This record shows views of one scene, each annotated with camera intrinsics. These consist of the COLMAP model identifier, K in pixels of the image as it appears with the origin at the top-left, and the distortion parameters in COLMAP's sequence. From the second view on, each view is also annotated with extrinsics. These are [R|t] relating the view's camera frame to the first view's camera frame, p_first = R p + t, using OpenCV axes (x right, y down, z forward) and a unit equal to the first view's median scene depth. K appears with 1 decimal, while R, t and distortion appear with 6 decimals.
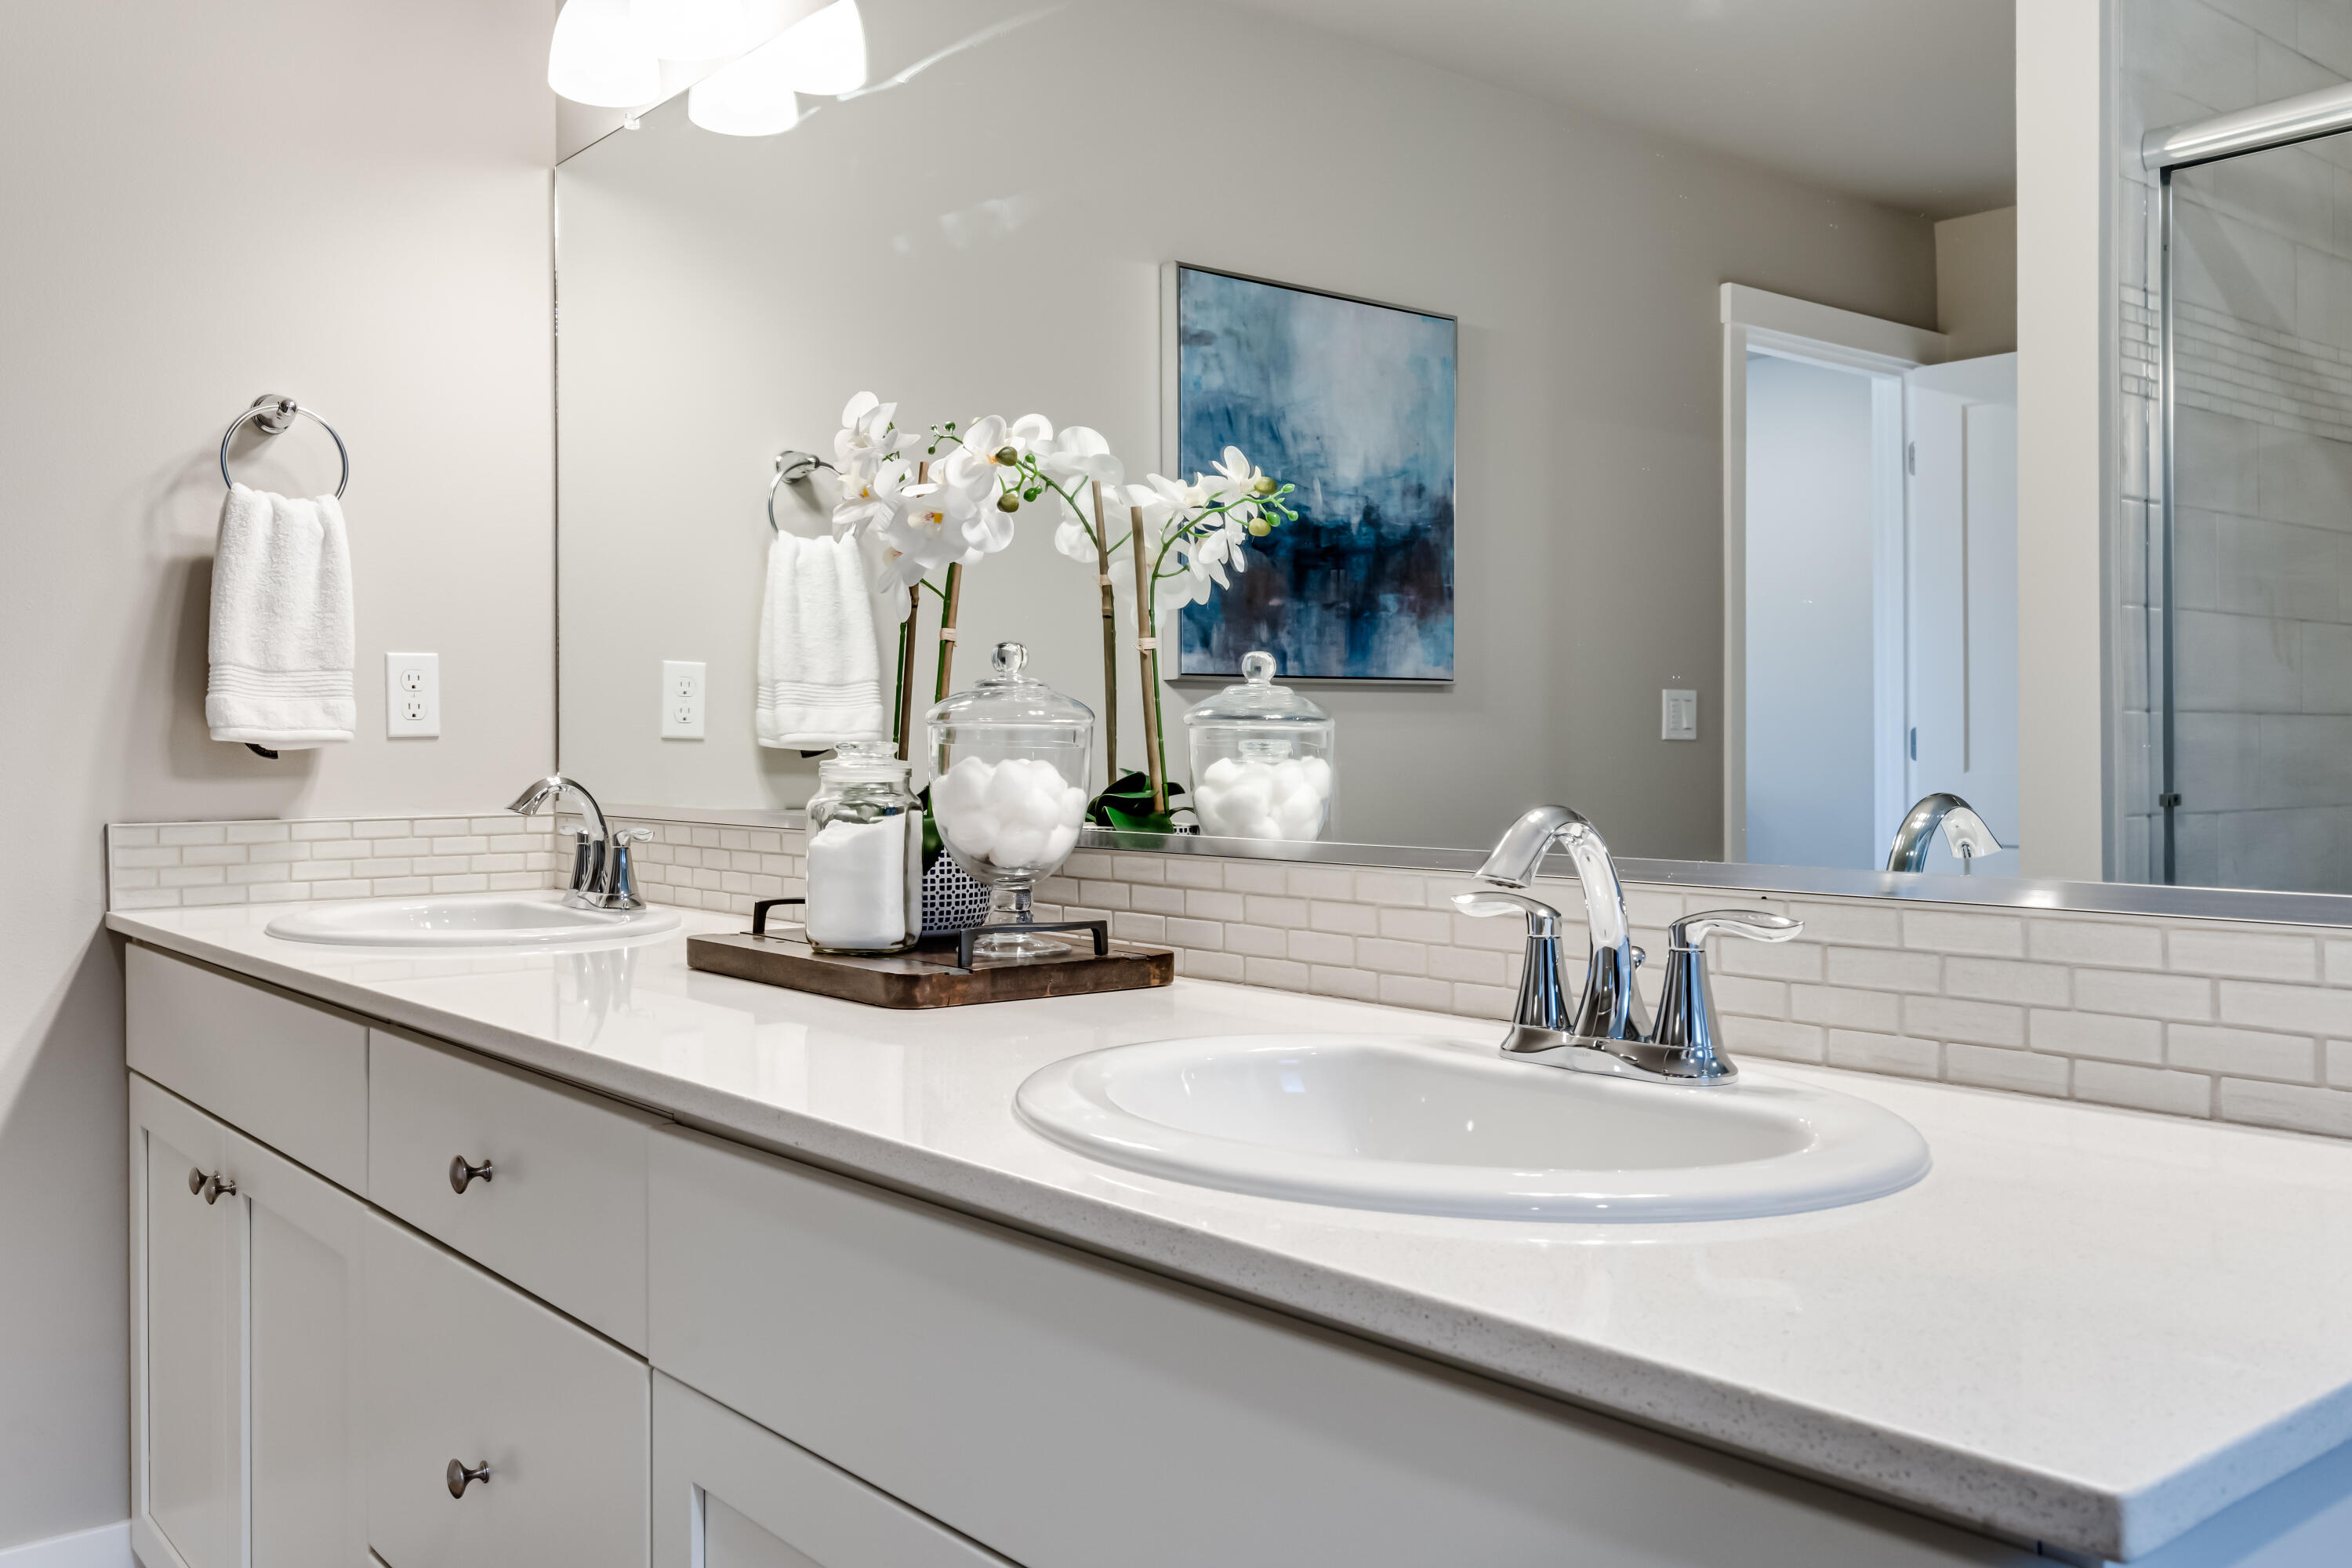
lens RADIAL K [[1918.9, 0, 1176.0], [0, 1918.9, 784.0], [0, 0, 1]] dist [0.011547, 0.002370]
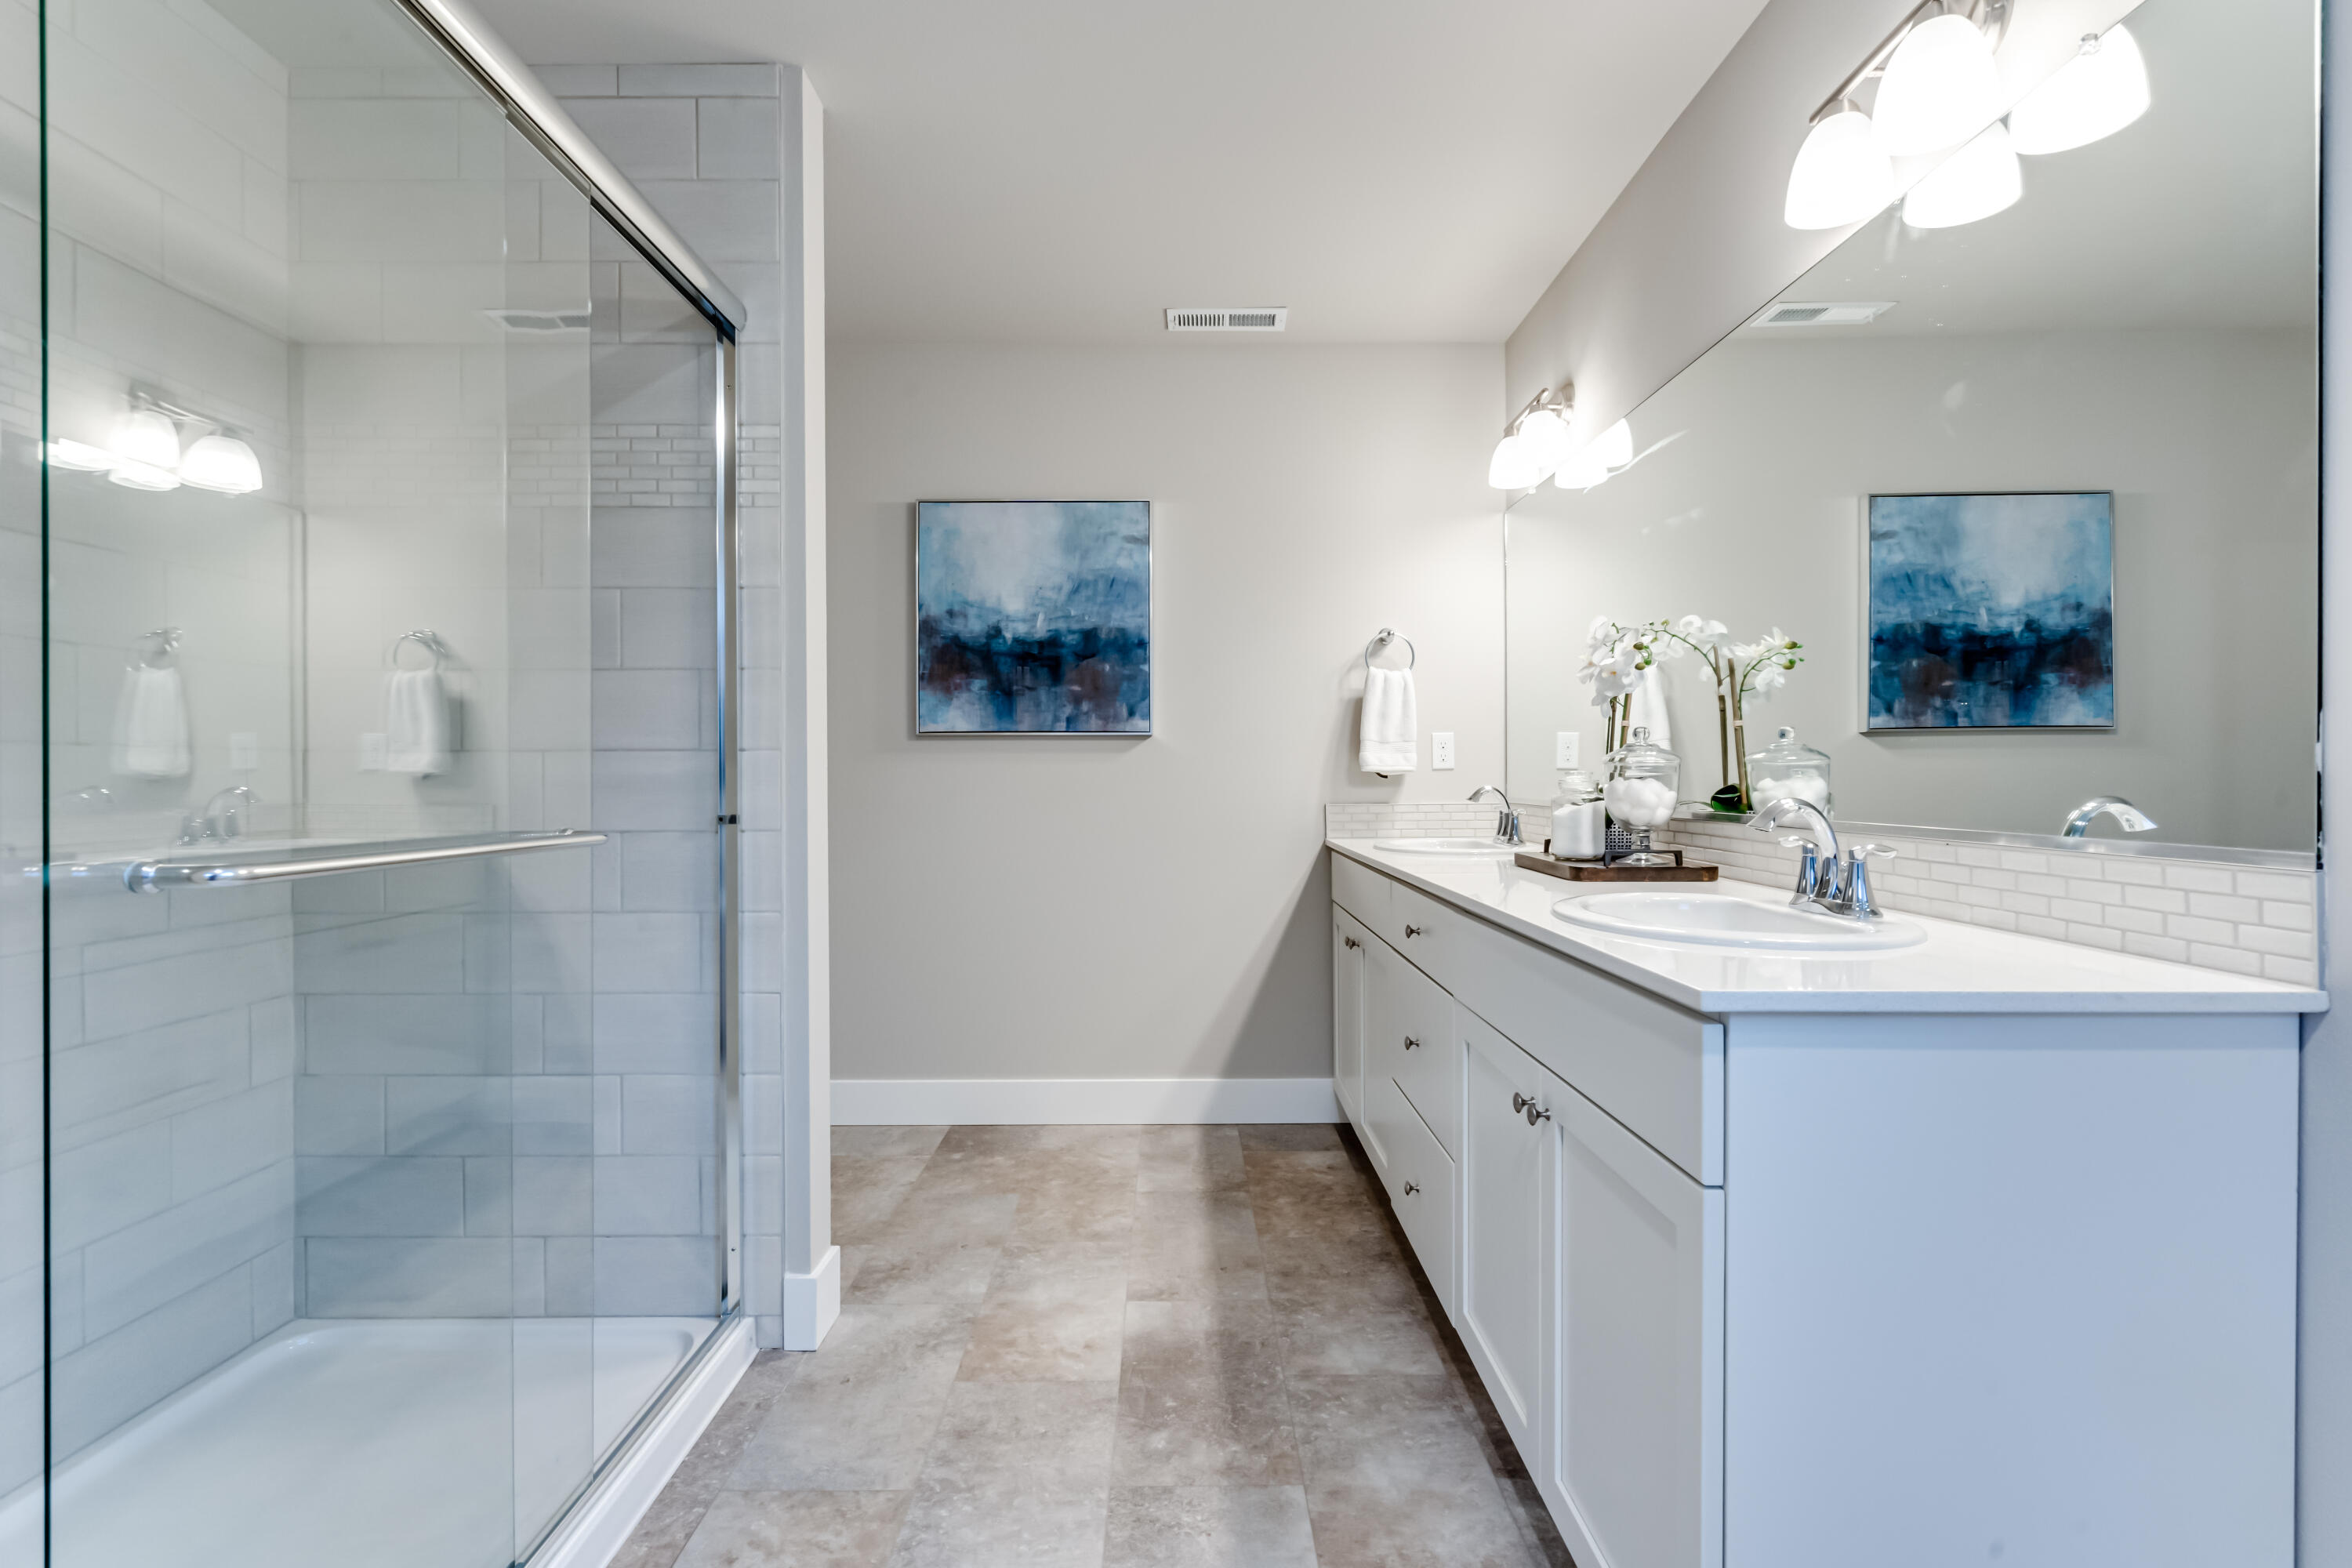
lens RADIAL K [[1091.7, 0, 1176.0], [0, 1091.7, 784.0], [0, 0, 1]] dist [-0.003245, 0.000083]
pose [[0.771513, 0.003294, -0.636205, 0.210162], [-0.008120, 0.999956, -0.004670, 0.002745], [0.636162, 0.008769, 0.771506, -0.238630]]
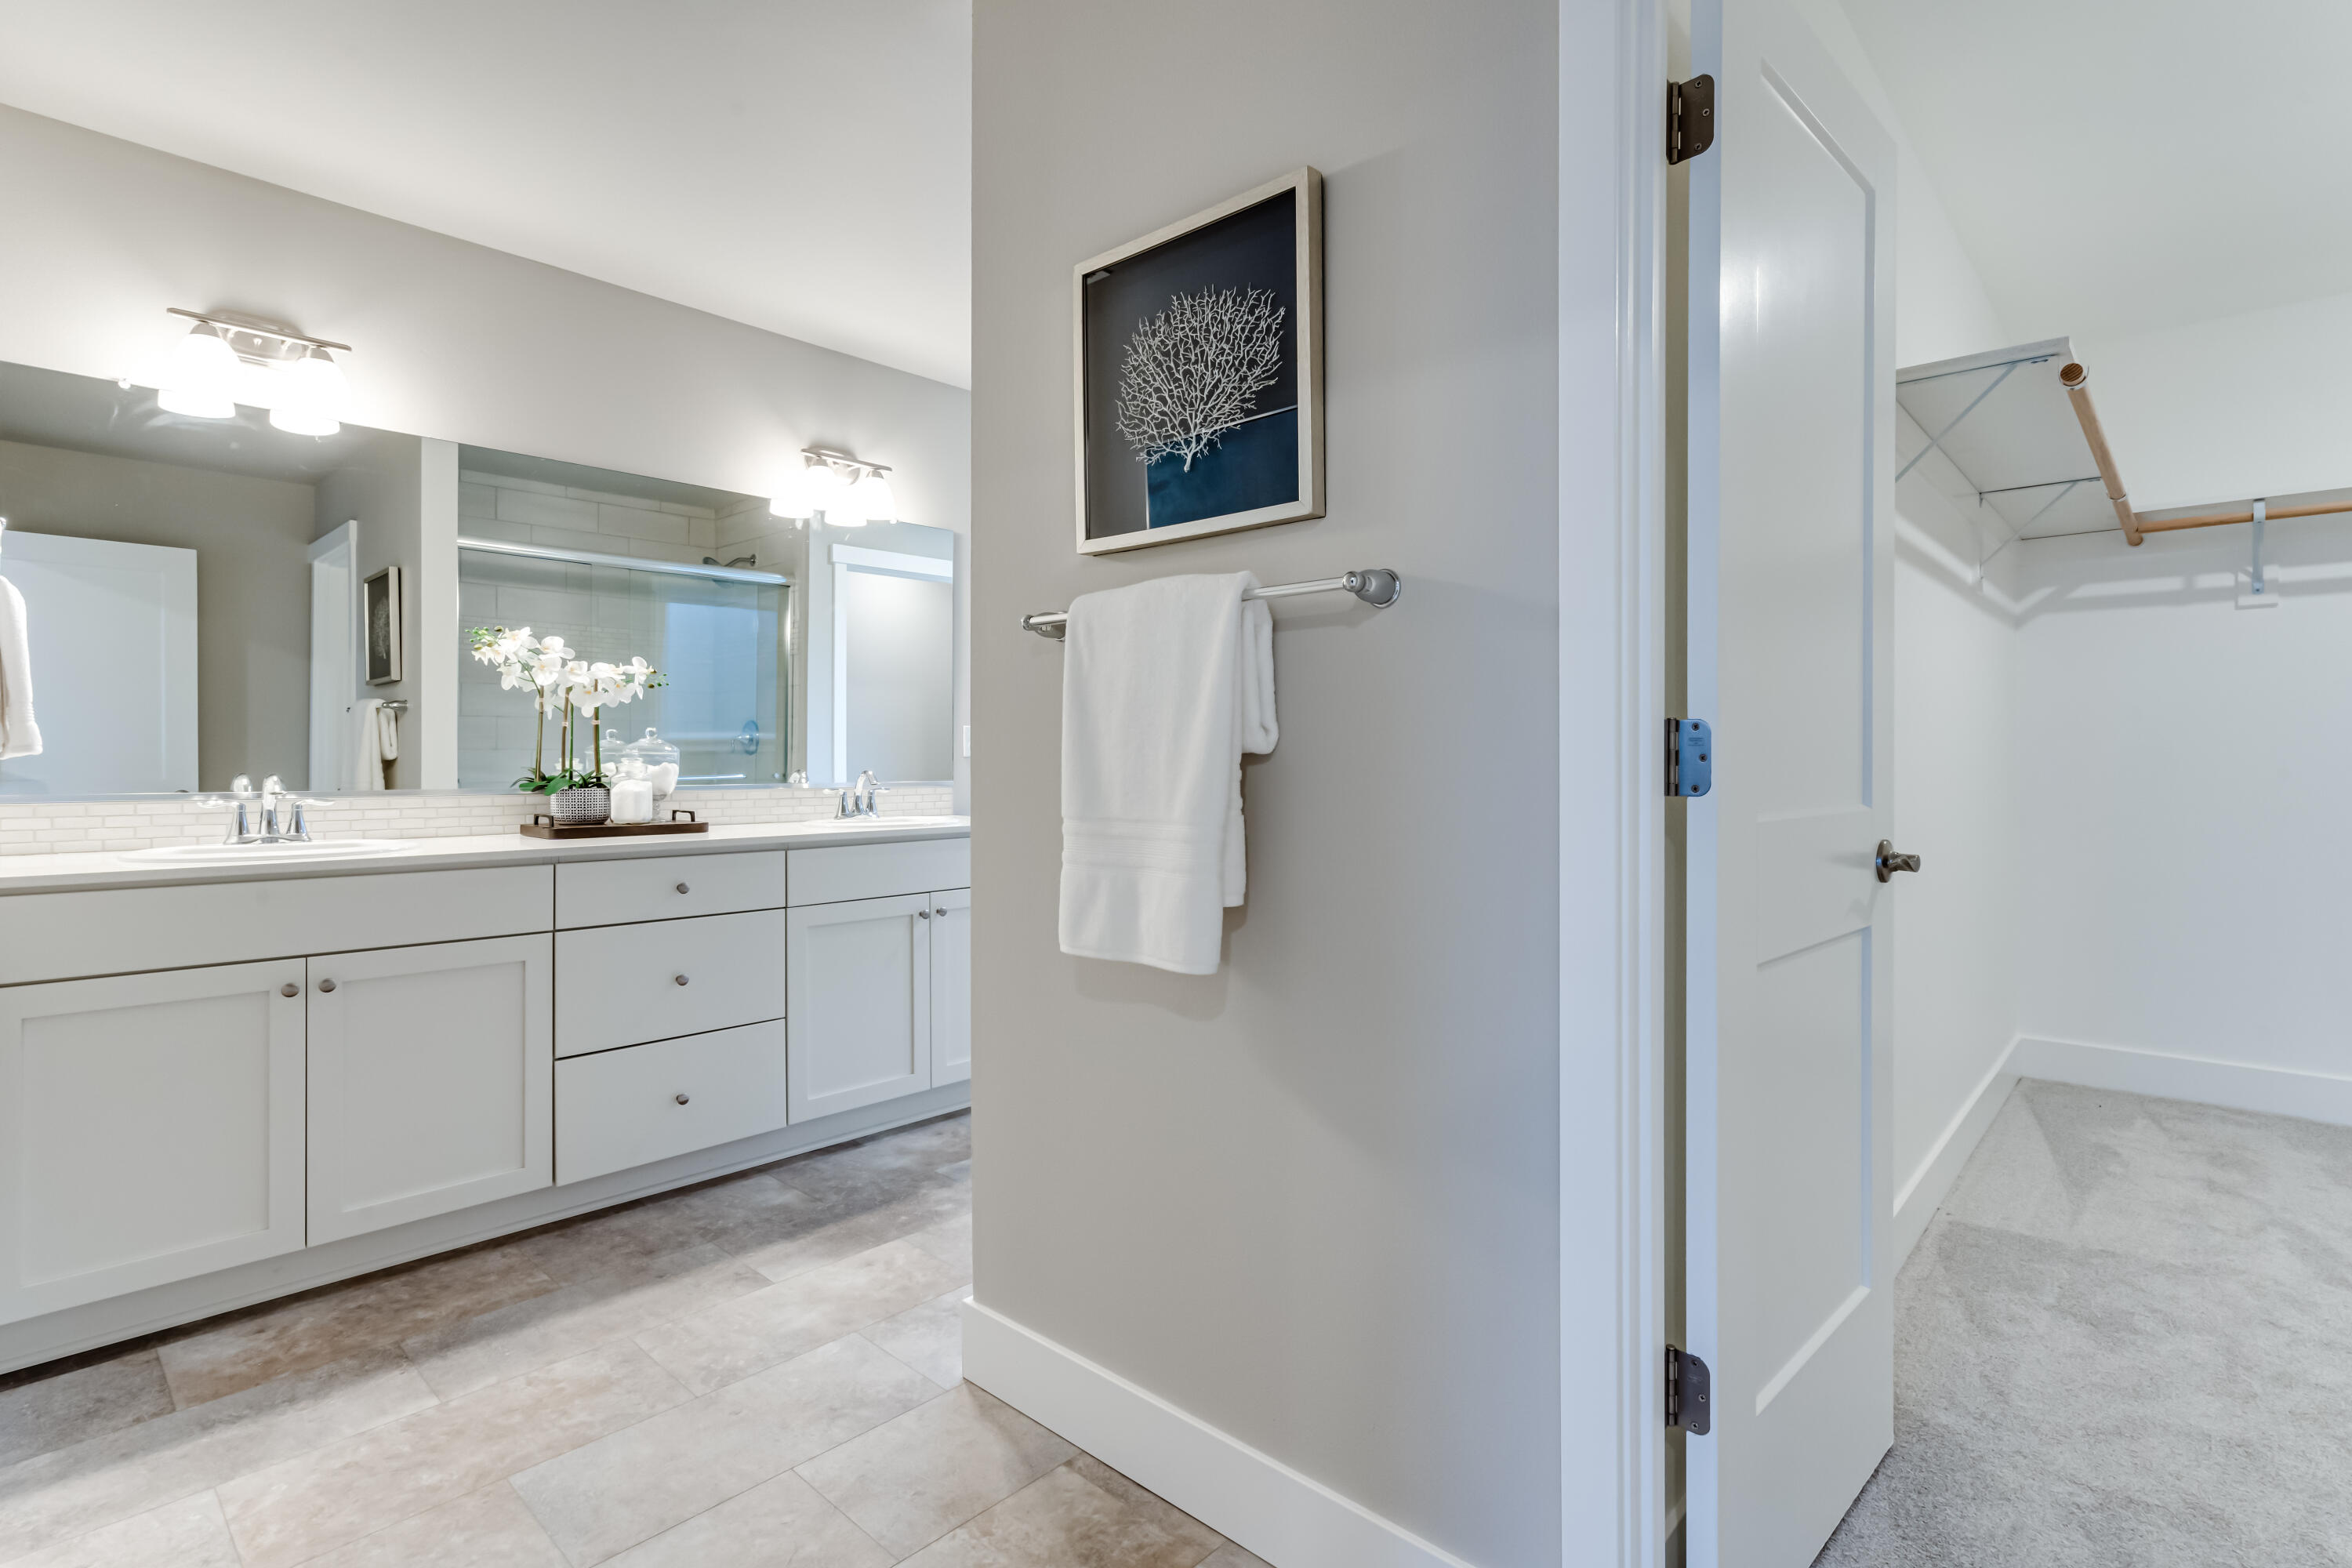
lens RADIAL K [[1165.5, 0, 1167.3], [0, 1165.5, 812.6], [0, 0, 1]] dist [0.003689, 0.001476]
pose [[-0.128270, -0.039327, 0.990959, -1.217180], [0.013982, 0.999042, 0.041457, 0.000253], [-0.991641, 0.019173, -0.127597, 0.179899]]
